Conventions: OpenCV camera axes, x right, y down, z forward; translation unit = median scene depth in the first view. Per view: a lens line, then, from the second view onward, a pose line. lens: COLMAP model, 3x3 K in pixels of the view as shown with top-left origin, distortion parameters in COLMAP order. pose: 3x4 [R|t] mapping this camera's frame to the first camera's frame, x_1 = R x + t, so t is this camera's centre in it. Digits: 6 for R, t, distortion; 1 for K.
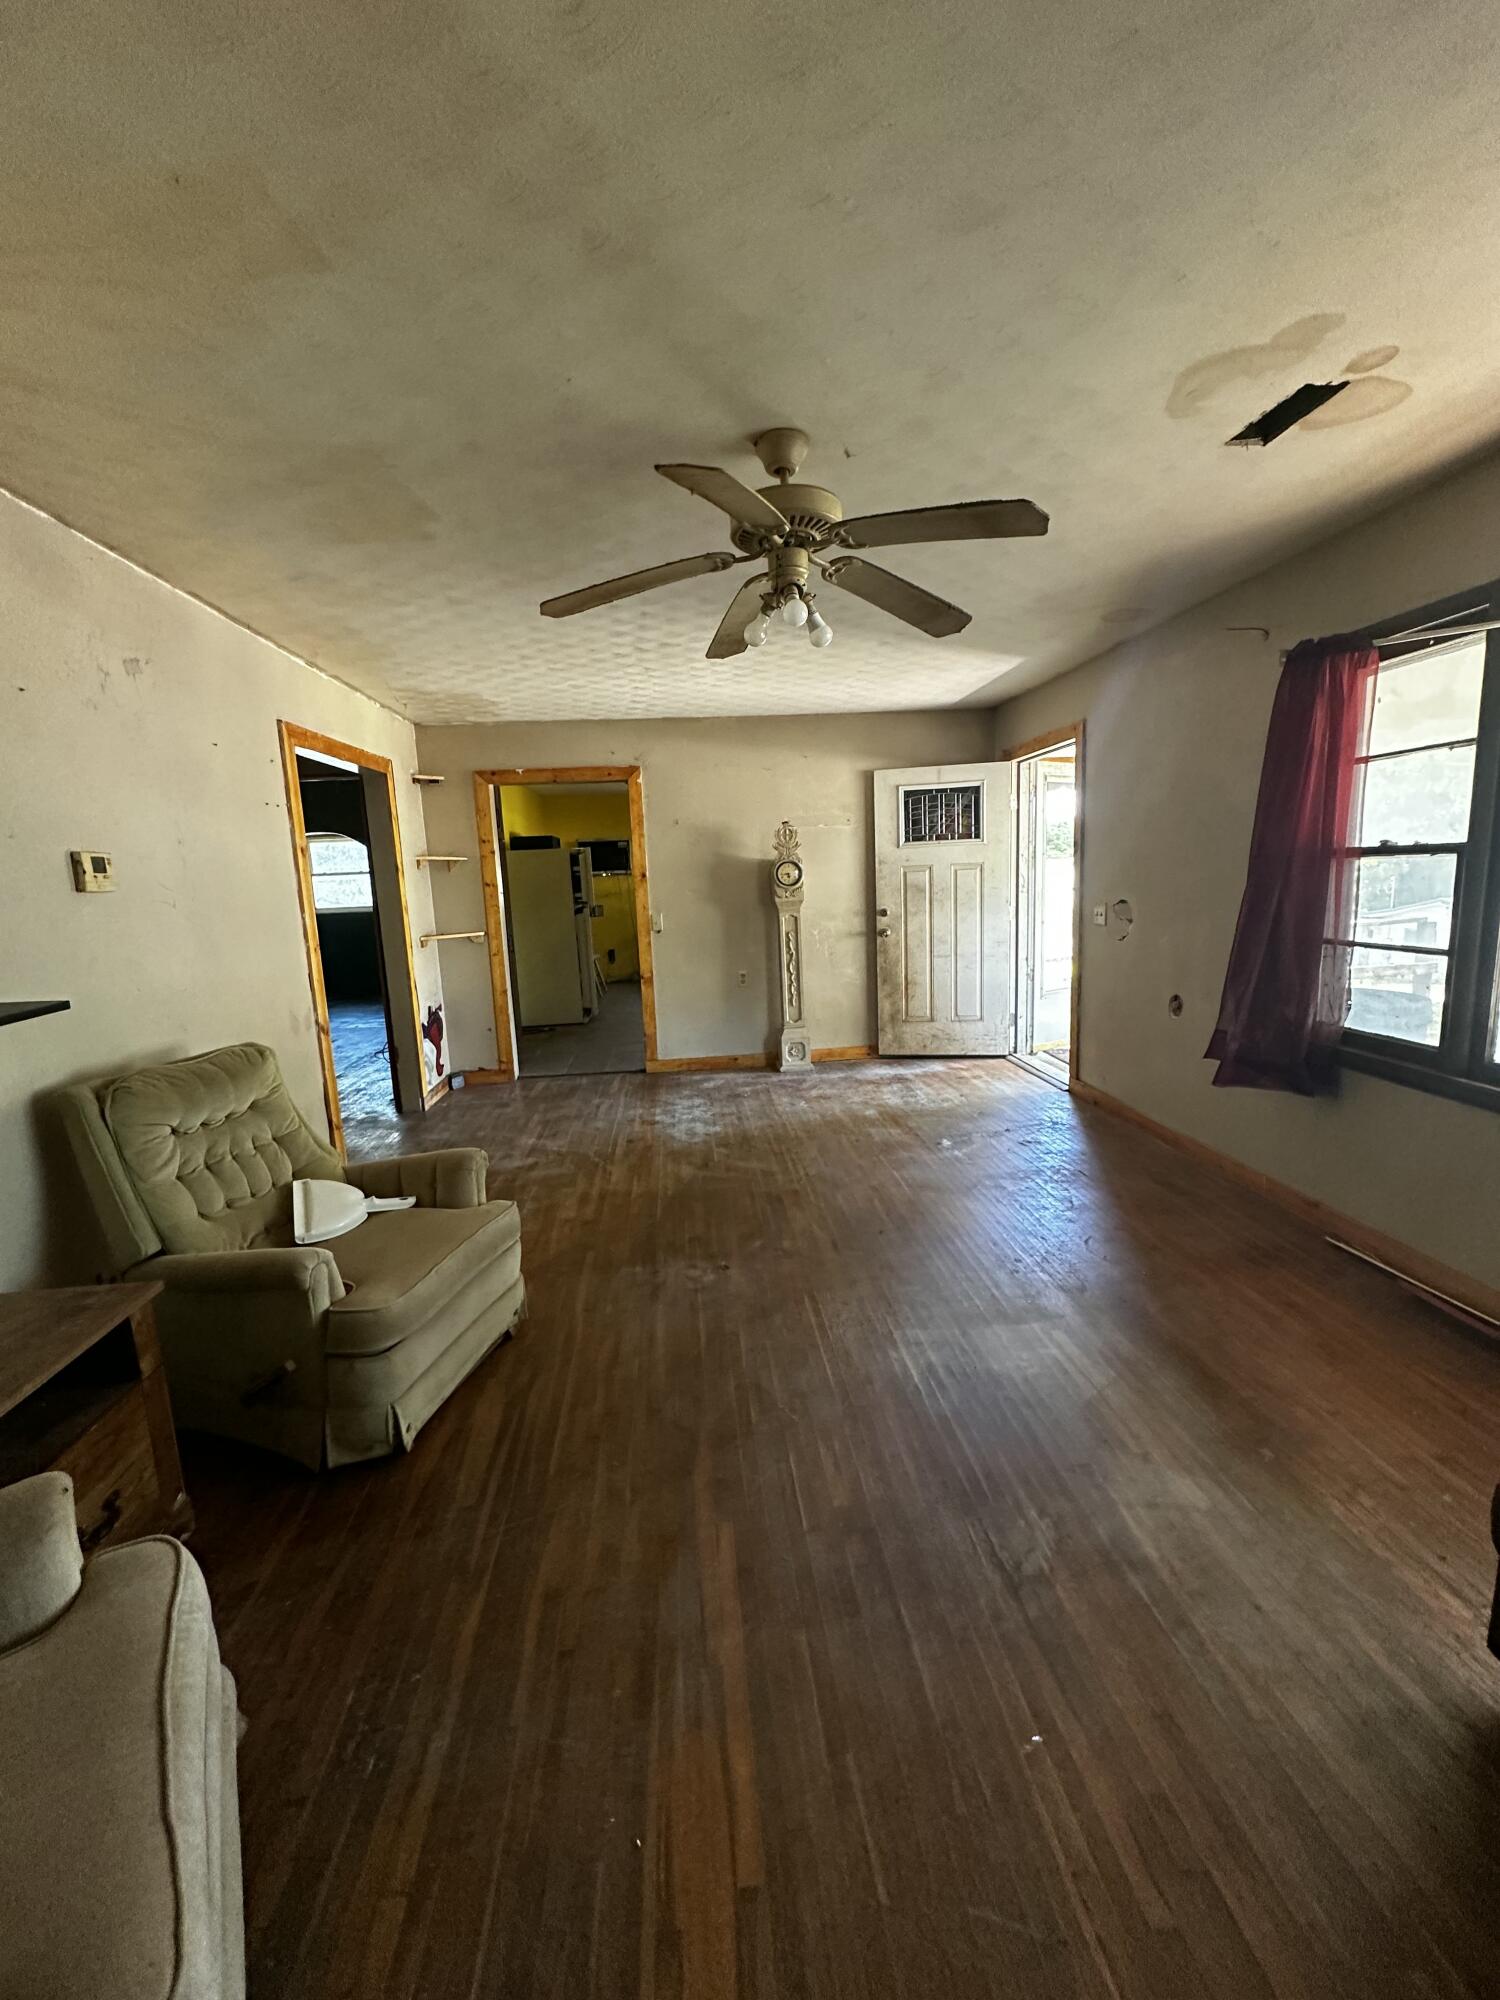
lens RADIAL K [[796.4, 0, 750.0], [0, 796.4, 1000.0], [0, 0, 1]] dist [-0.002157, 0.000328]
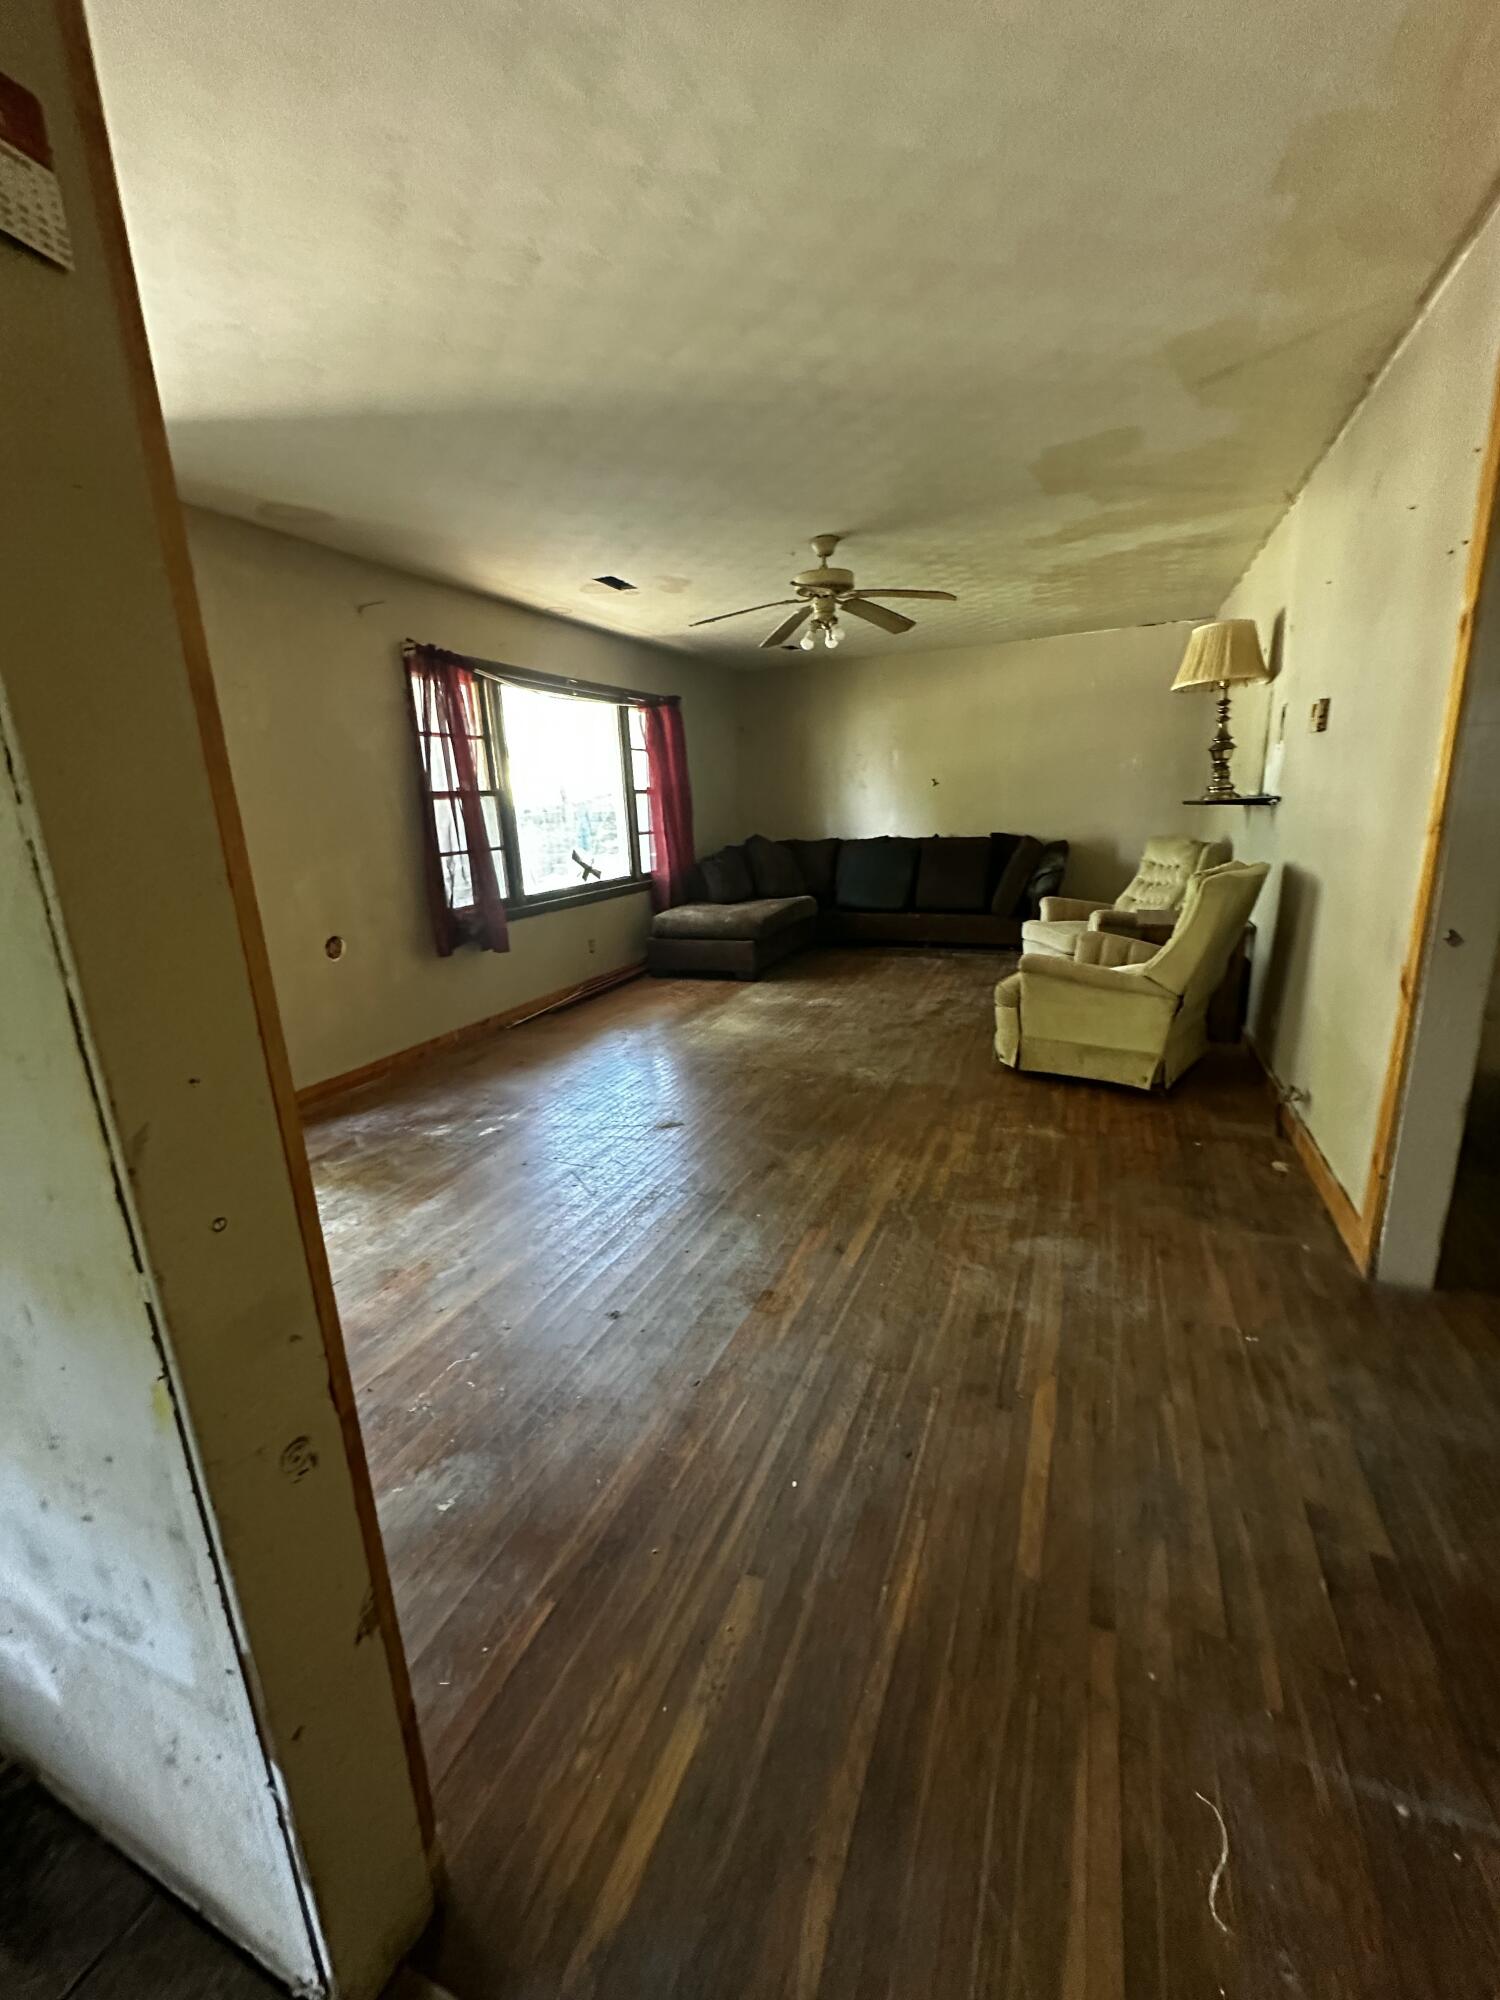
lens RADIAL K [[796.4, 0, 750.0], [0, 796.4, 1000.0], [0, 0, 1]] dist [-0.002157, 0.000328]
pose [[-0.875164, -0.039558, 0.482206, -0.380978], [0.153159, 0.922747, 0.353668, -0.194734], [-0.458944, 0.383372, -0.801496, 1.511742]]
